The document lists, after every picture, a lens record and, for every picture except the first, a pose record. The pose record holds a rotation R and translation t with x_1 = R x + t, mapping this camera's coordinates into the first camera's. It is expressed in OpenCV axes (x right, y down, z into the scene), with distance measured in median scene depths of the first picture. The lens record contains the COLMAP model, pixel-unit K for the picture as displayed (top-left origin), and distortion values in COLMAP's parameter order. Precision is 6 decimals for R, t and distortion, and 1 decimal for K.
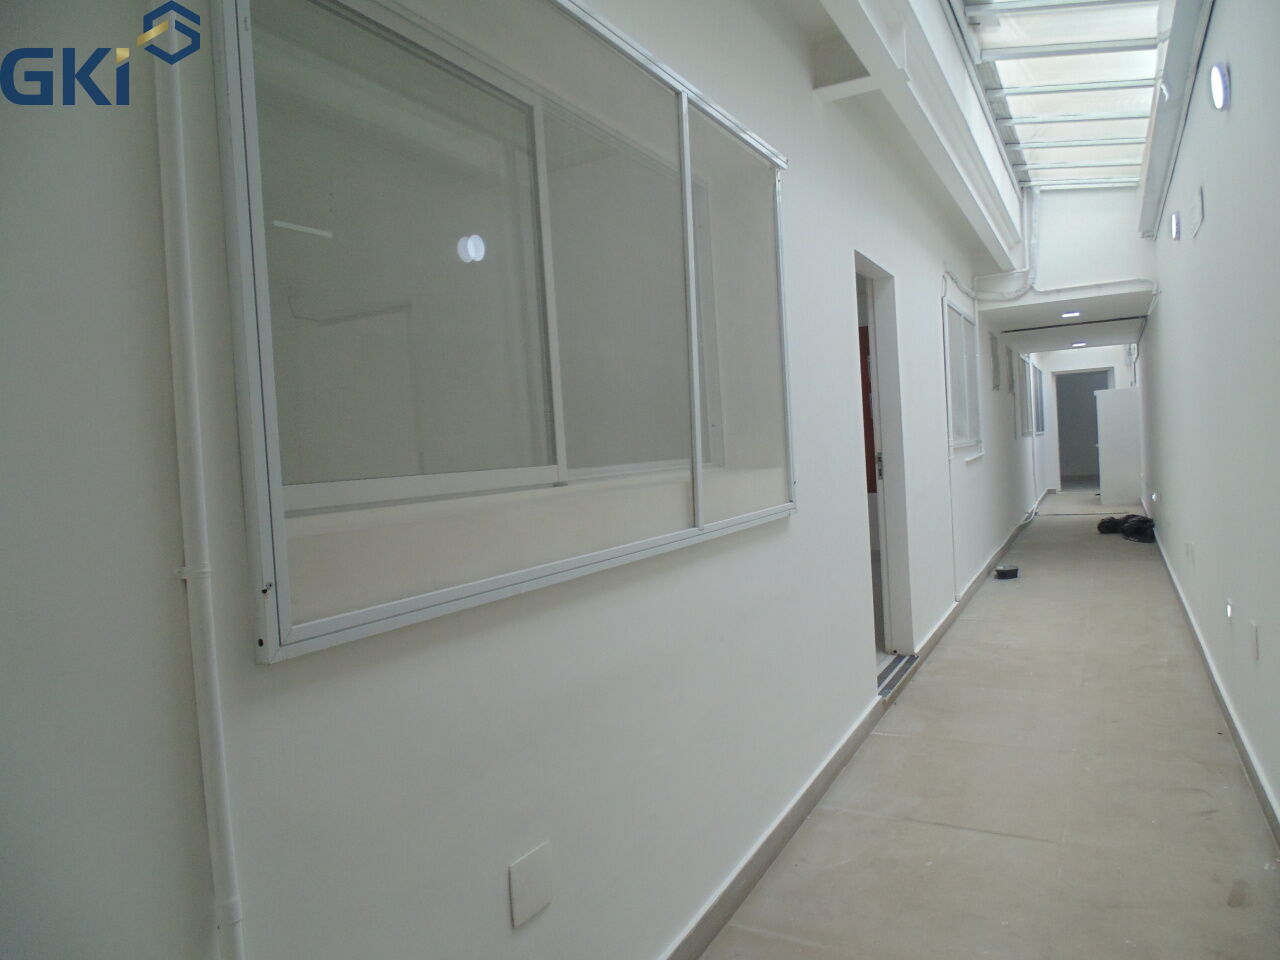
lens RADIAL K [[860.2, 0, 643.3], [0, 860.2, 475.0], [0, 0, 1]] dist [0.003358, -0.005757]
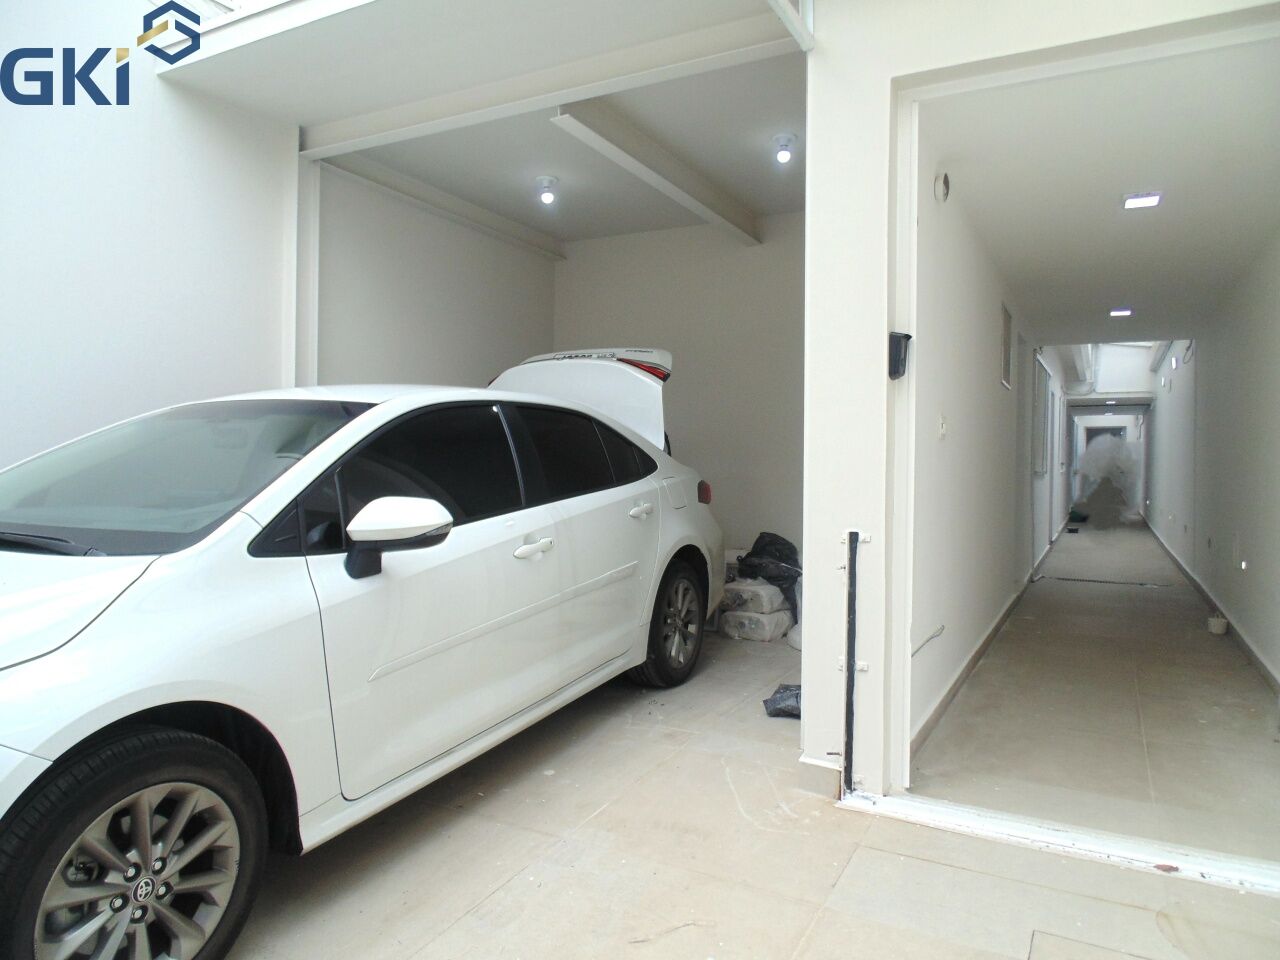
lens RADIAL K [[860.2, 0, 636.4], [0, 860.2, 482.1], [0, 0, 1]] dist [0.003358, -0.005757]
pose [[0.997968, 0.063712, -0.000193, -0.603138], [-0.063709, 0.997878, -0.013414, 0.094858], [-0.000662, 0.013399, 0.999910, -1.011716]]
